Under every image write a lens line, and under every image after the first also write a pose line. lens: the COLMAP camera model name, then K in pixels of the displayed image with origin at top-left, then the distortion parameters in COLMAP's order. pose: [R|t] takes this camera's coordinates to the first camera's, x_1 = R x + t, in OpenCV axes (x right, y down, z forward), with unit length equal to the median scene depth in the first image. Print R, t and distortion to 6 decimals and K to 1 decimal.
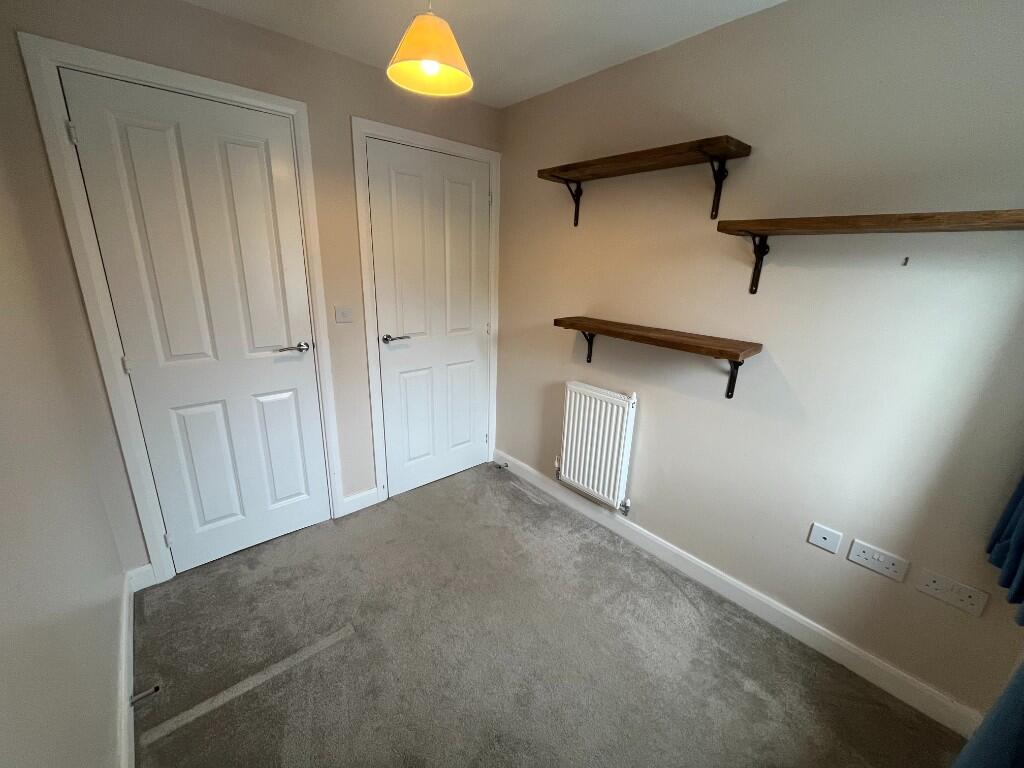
lens RADIAL K [[412.2, 0, 514.3], [0, 412.2, 382.7], [0, 0, 1]] dist [-0.002437, -0.000488]
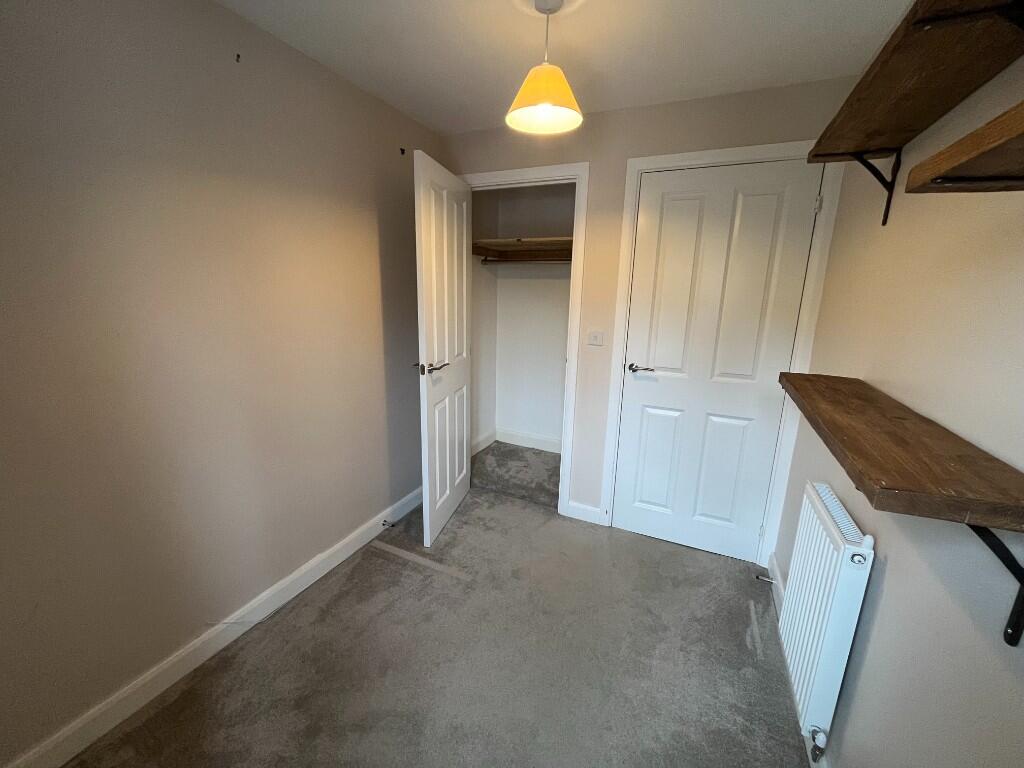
lens RADIAL K [[412.2, 0, 514.4], [0, 412.2, 384.2], [0, 0, 1]] dist [-0.002437, -0.000488]
pose [[0.400503, 0.186360, -0.897144, 0.478771], [-0.274968, 0.958418, 0.076337, -0.065913], [0.874065, 0.216112, 0.435092, 0.330966]]
